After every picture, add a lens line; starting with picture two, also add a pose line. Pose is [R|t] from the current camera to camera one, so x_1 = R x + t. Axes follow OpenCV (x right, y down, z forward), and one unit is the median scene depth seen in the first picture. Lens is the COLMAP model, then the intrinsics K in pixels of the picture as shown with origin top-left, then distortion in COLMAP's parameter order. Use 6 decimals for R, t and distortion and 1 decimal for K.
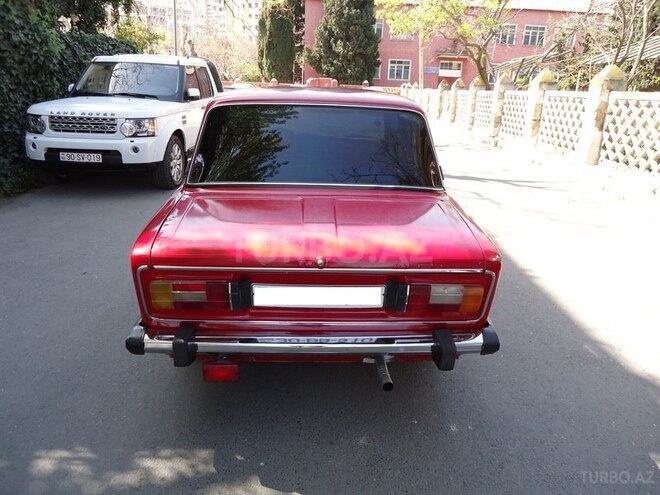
lens RADIAL K [[502.8, 0, 330.5], [0, 502.8, 249.8], [0, 0, 1]] dist [-0.003250, 0.000271]
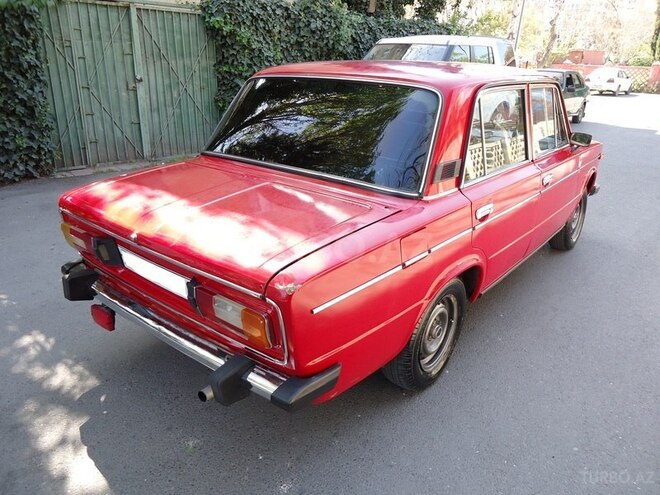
lens RADIAL K [[502.8, 0, 331.9], [0, 502.8, 244.6], [0, 0, 1]] dist [-0.003250, 0.000271]
pose [[0.735792, 0.226676, -0.638144, 0.269263], [-0.215795, 0.971675, 0.096333, -0.041606], [0.641905, 0.066827, 0.763867, 0.153943]]
